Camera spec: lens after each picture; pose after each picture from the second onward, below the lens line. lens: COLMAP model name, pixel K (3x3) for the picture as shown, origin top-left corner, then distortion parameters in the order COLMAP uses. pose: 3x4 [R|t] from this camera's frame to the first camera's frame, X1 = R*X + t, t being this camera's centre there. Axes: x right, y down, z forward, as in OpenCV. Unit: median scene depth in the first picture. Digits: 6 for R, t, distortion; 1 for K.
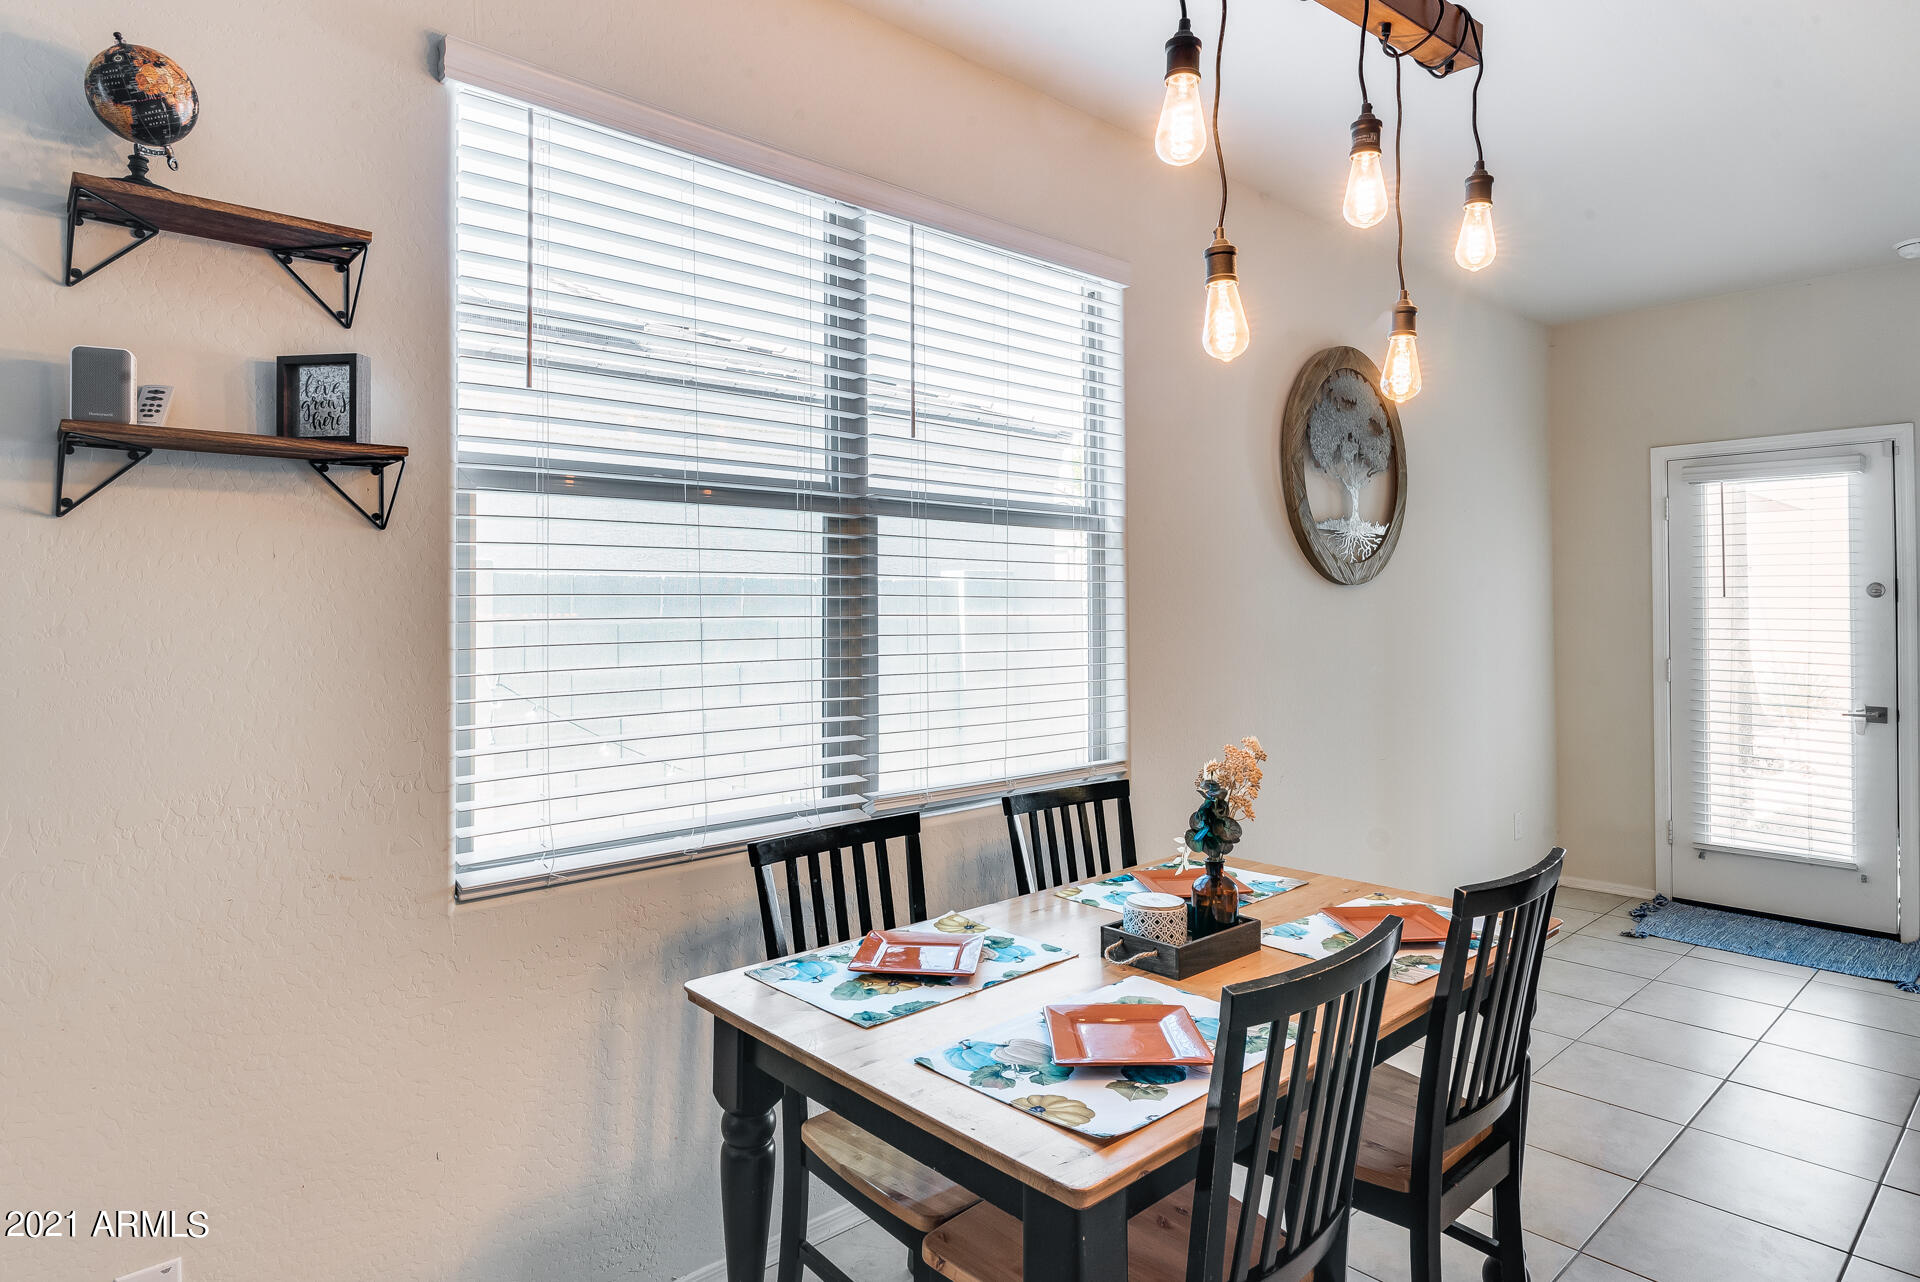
lens RADIAL K [[1046.6, 0, 879.6], [0, 1046.6, 599.0], [0, 0, 1]] dist [-0.021785, 0.000796]
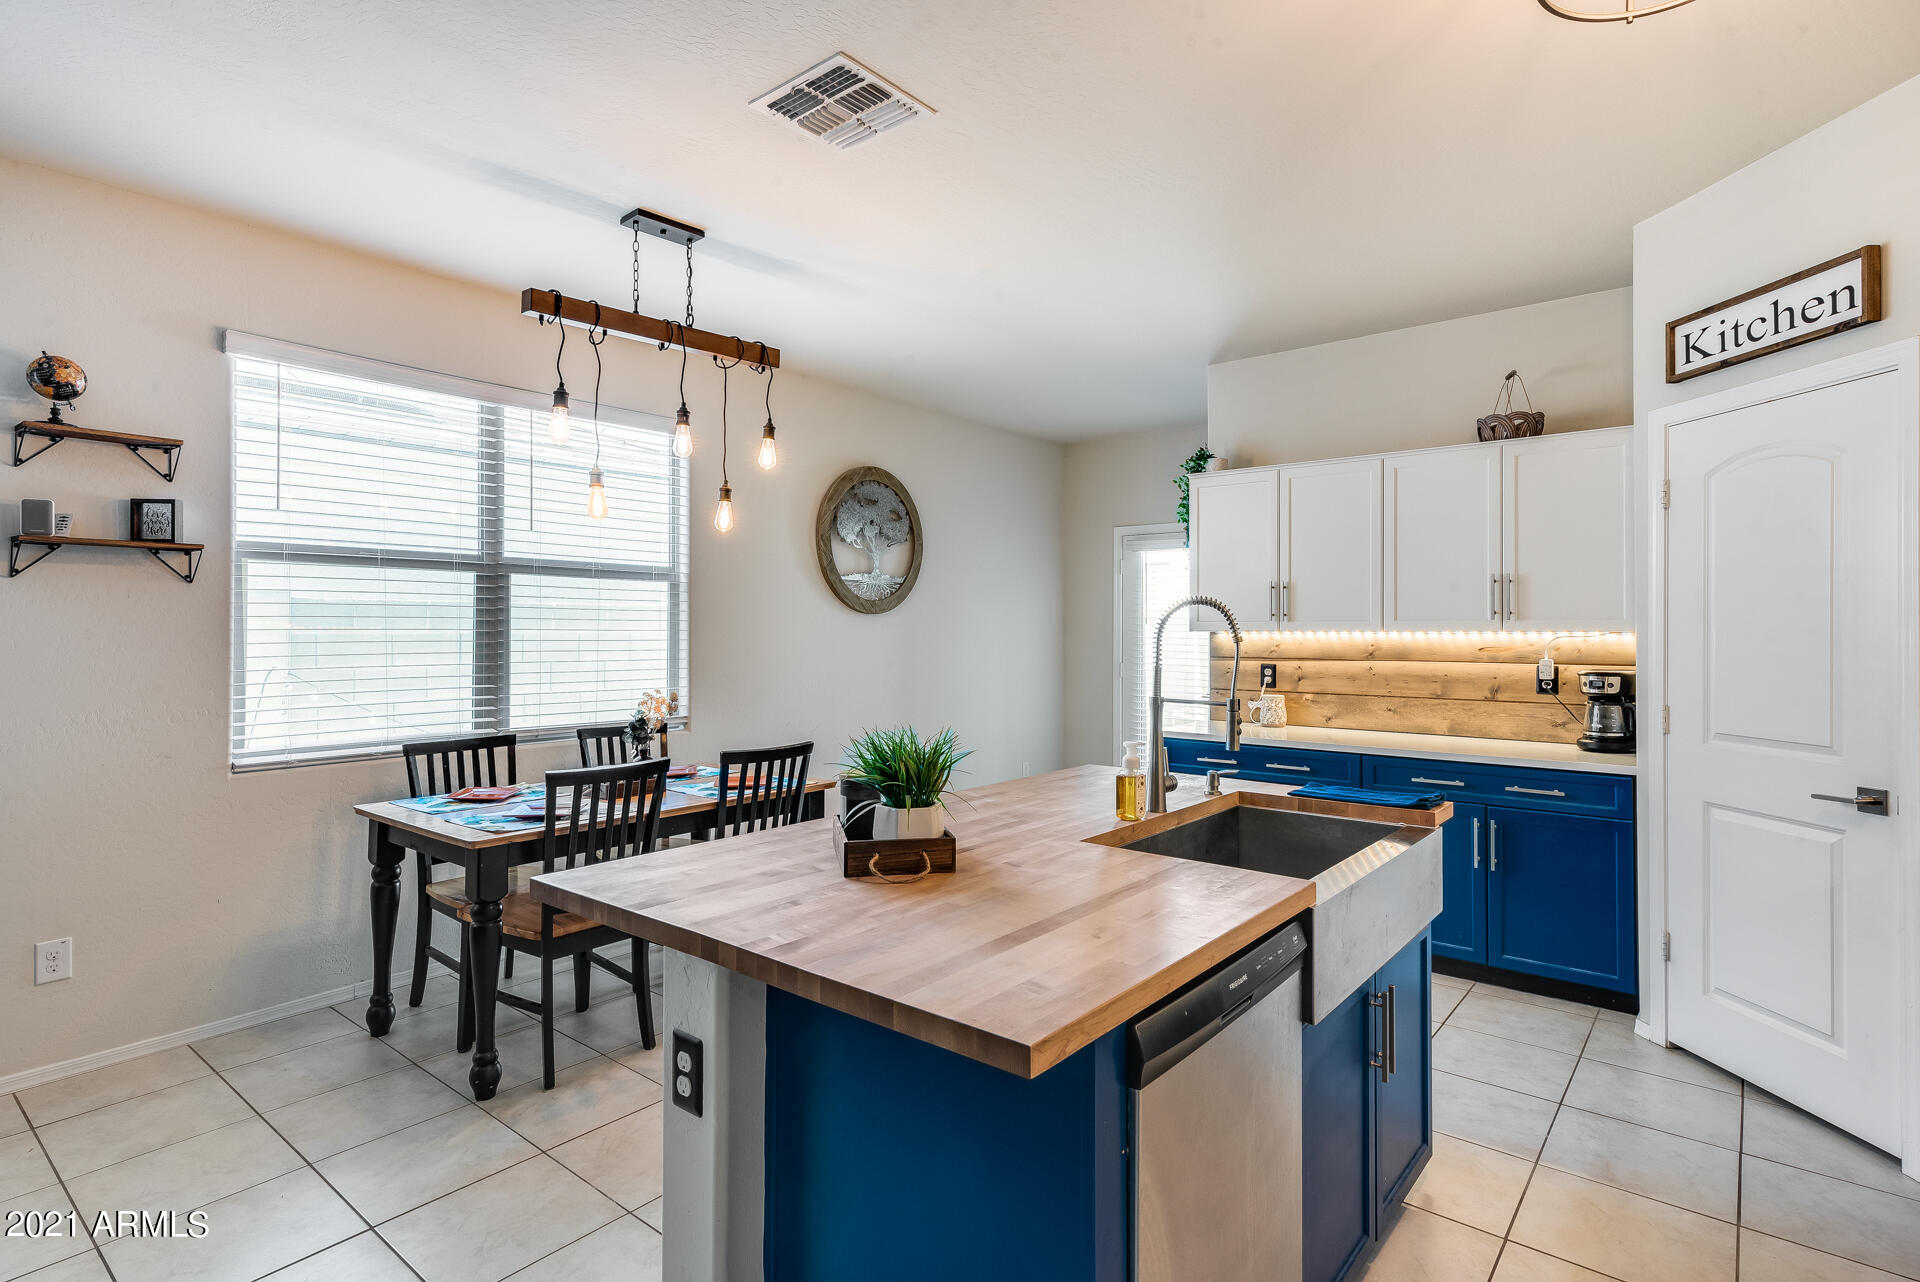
lens RADIAL K [[970.4, 0, 908.9], [0, 970.4, 625.8], [0, 0, 1]] dist [0.016044, -0.000637]
pose [[0.986252, 0.004328, 0.165192, 0.546665], [-0.004371, 0.999990, -0.000101, 0.008621], [-0.165191, -0.000623, 0.986261, -1.031494]]
